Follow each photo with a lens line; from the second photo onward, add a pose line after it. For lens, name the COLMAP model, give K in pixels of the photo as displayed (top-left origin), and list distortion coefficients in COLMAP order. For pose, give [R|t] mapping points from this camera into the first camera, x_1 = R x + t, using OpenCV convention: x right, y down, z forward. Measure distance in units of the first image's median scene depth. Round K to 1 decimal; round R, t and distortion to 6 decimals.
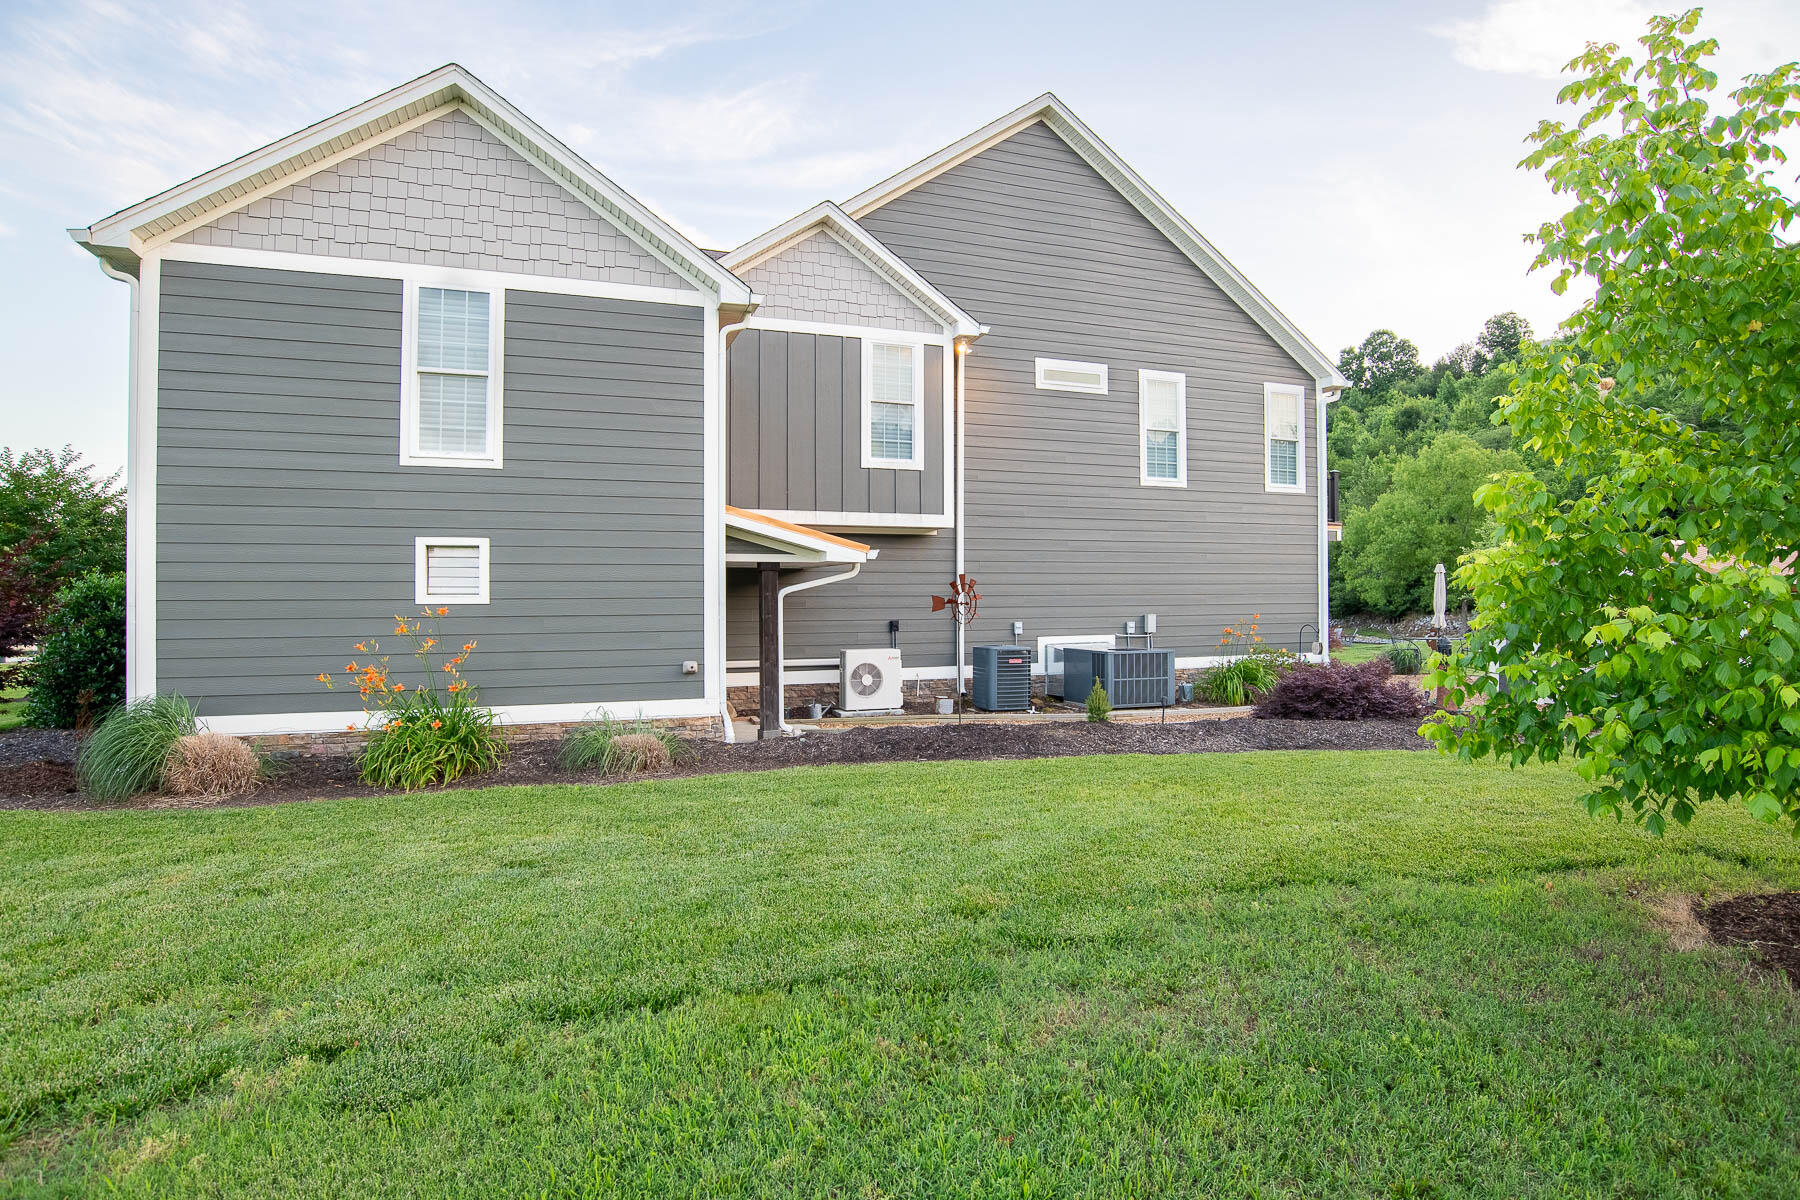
lens RADIAL K [[926.3, 0, 906.0], [0, 926.3, 584.0], [0, 0, 1]] dist [-0.072328, 0.029309]
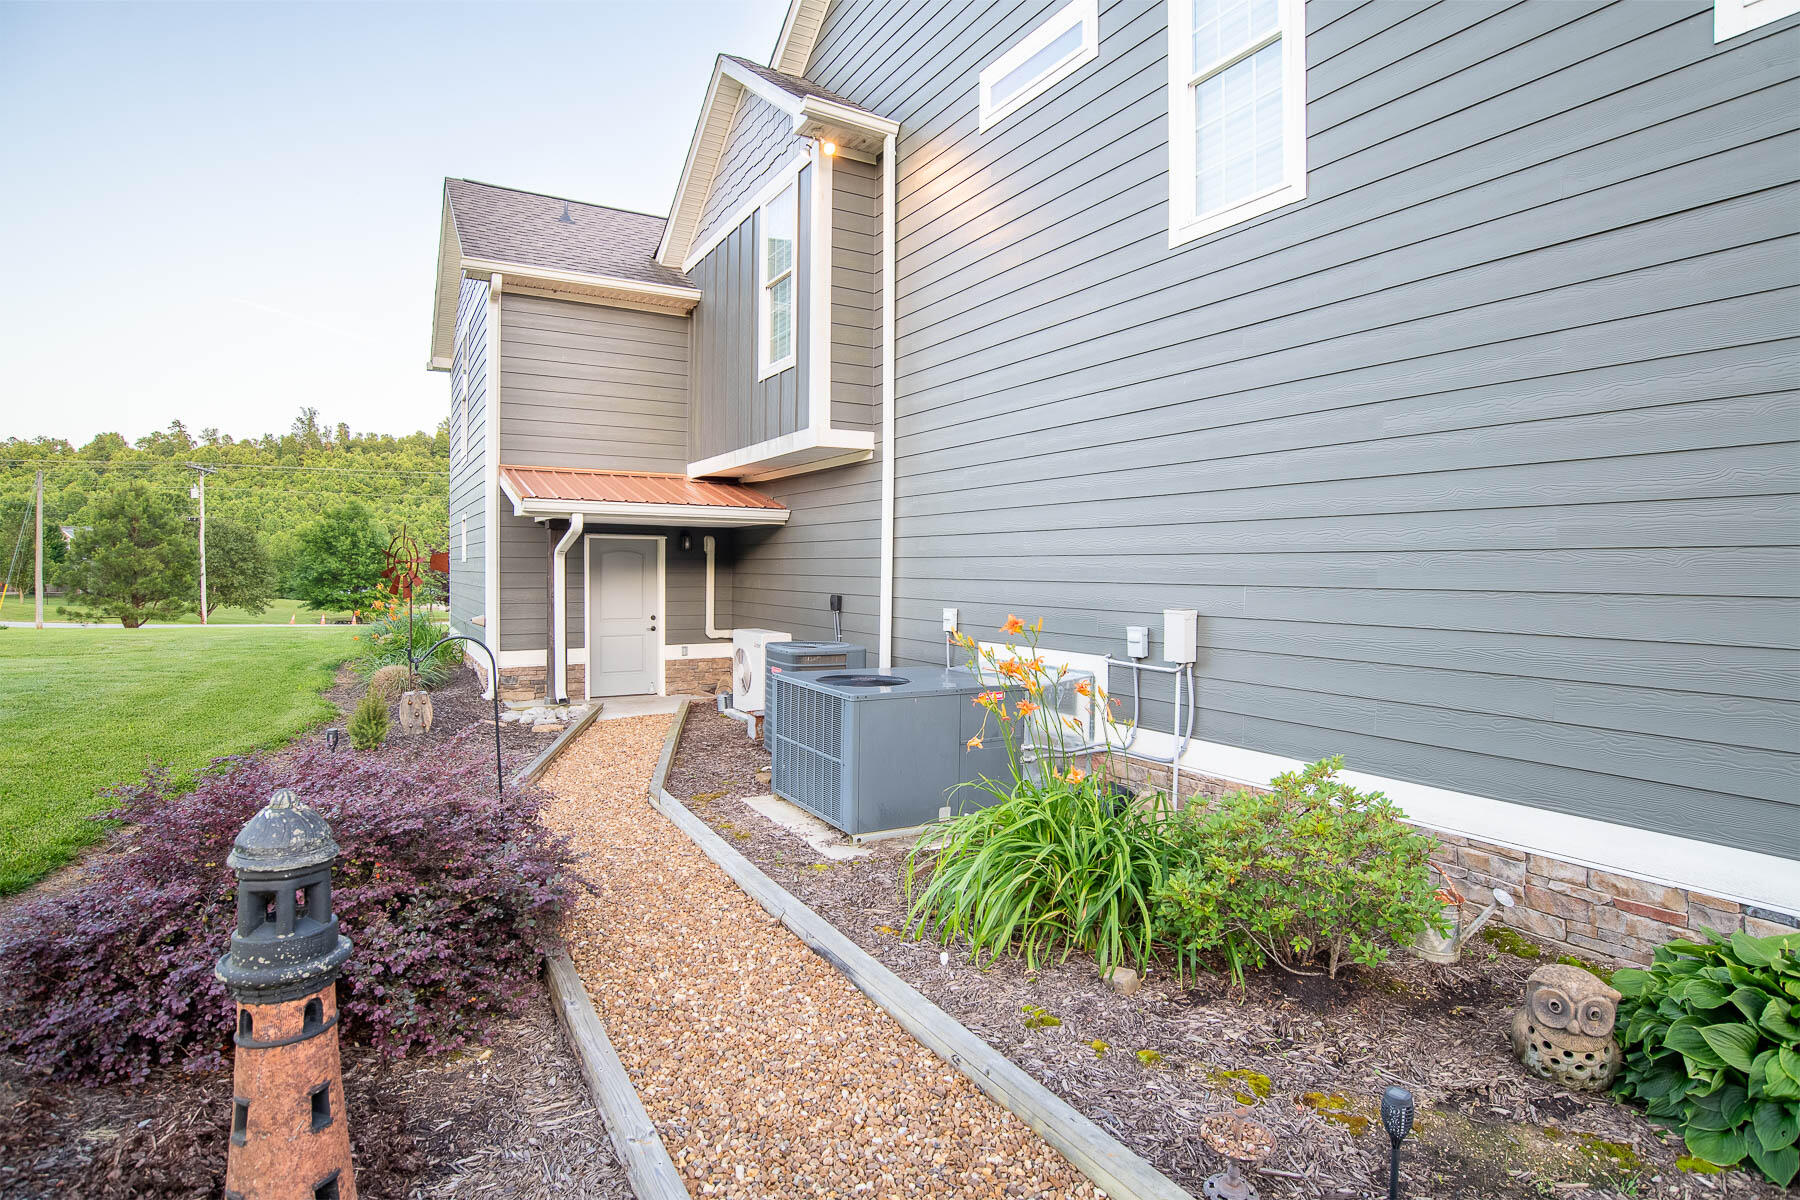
lens RADIAL K [[926.3, 0, 906.0], [0, 926.3, 584.0], [0, 0, 1]] dist [-0.072328, 0.029309]
pose [[0.175677, 0.018888, -0.984267, 0.598588], [0.001010, 0.999812, 0.019366, 0.016540], [0.984447, -0.004396, 0.175625, 0.848417]]
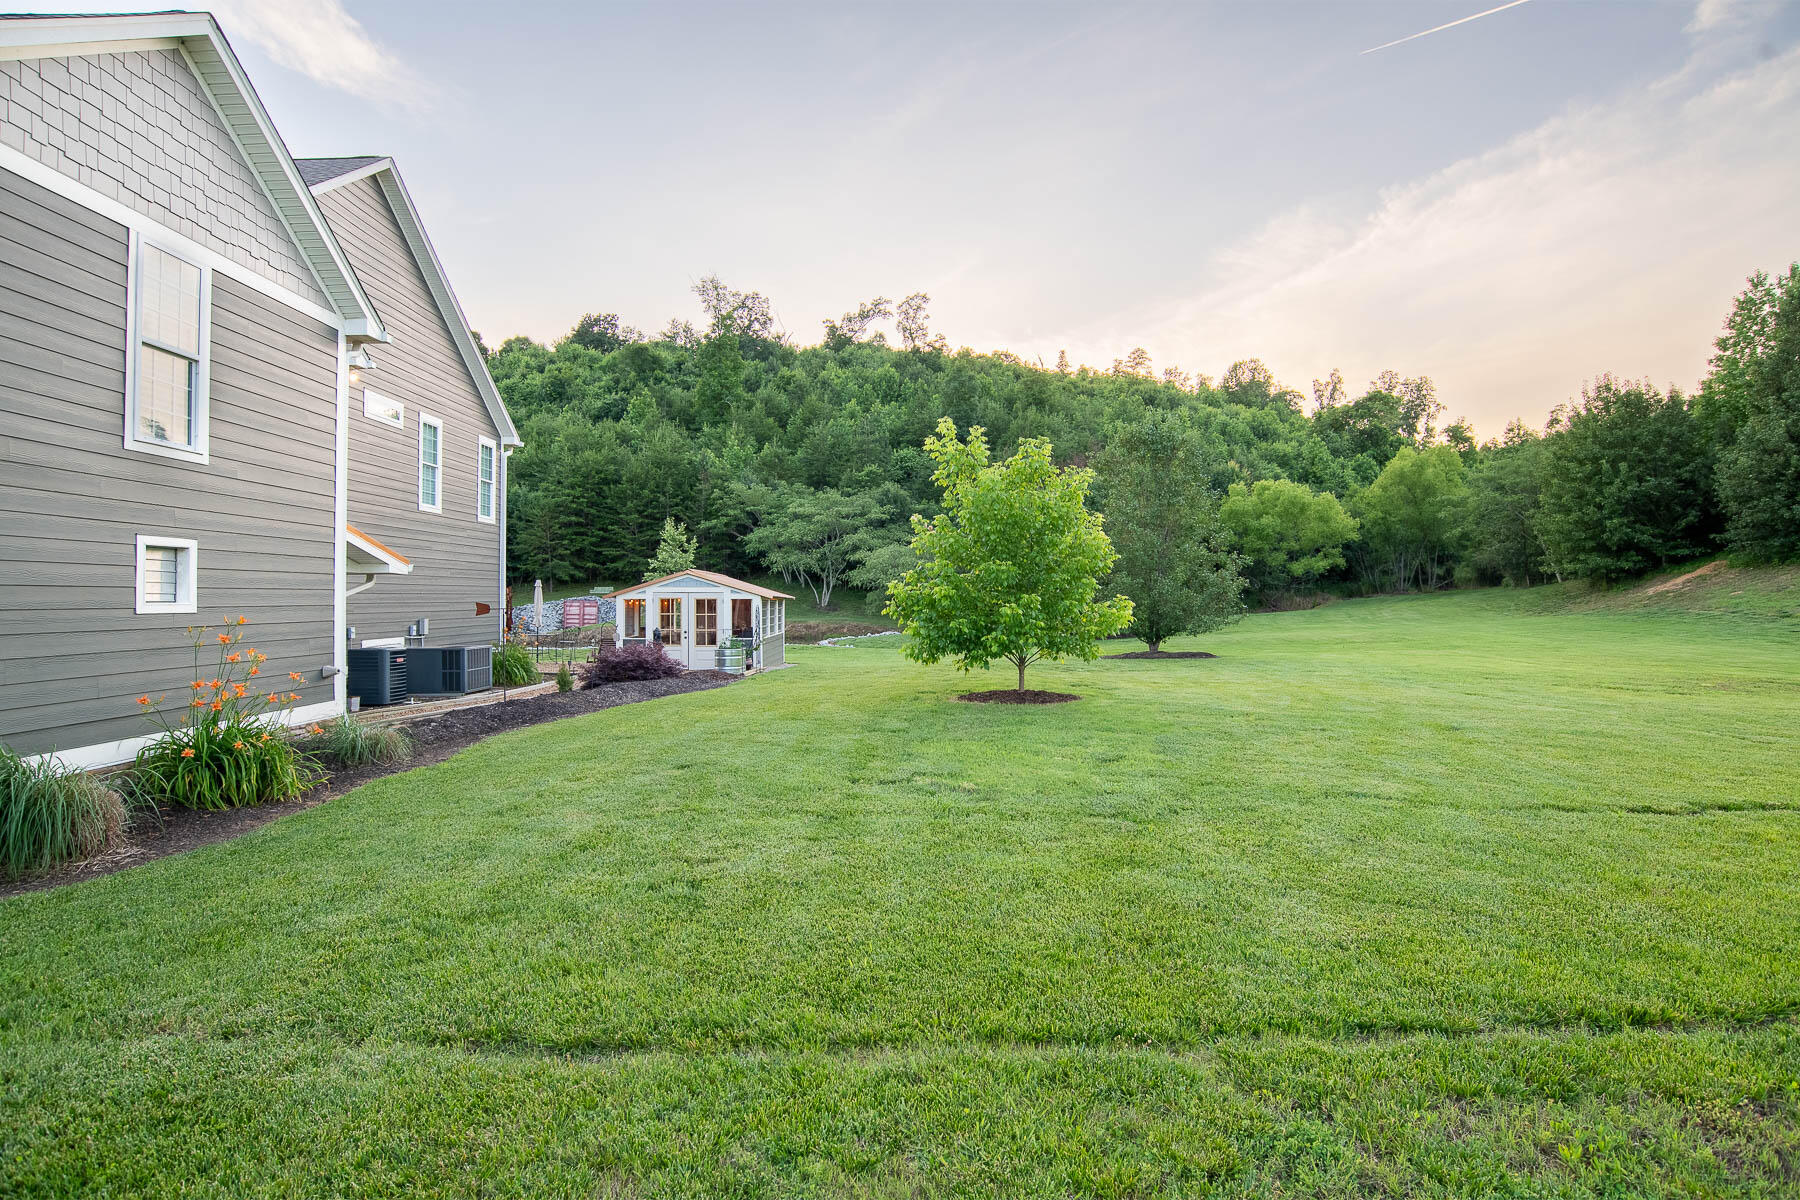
lens RADIAL K [[926.3, 0, 906.0], [0, 926.3, 584.0], [0, 0, 1]] dist [-0.072328, 0.029309]
pose [[0.333368, 0.016975, 0.942644, -0.638887], [-0.007605, 0.999854, -0.015316, 0.001118], [-0.942766, -0.002063, 0.333449, 0.023750]]
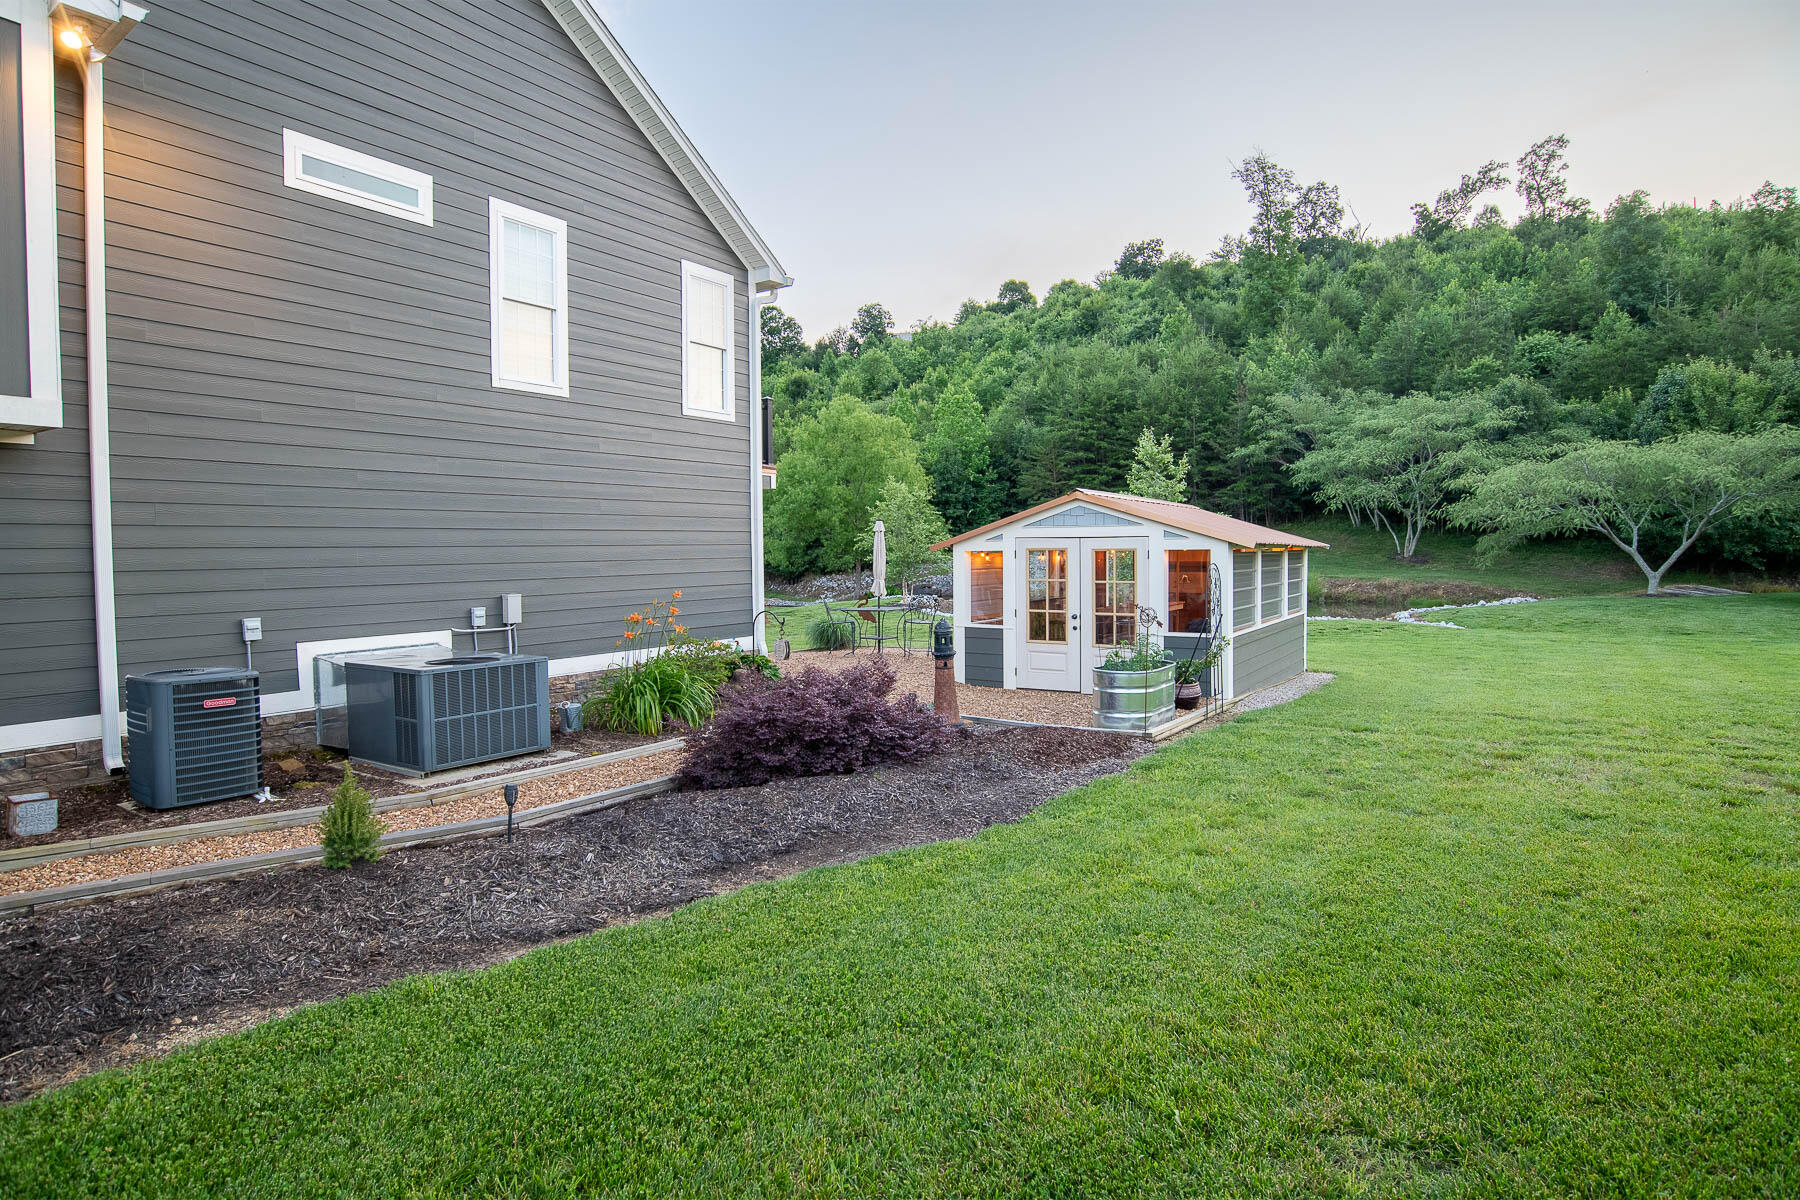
lens RADIAL K [[926.3, 0, 906.0], [0, 926.3, 584.0], [0, 0, 1]] dist [-0.072328, 0.029309]
pose [[0.807492, -0.026960, 0.589261, 0.116399], [0.002551, 0.999105, 0.042215, 0.000302], [-0.589872, -0.032585, 0.806839, 0.343127]]
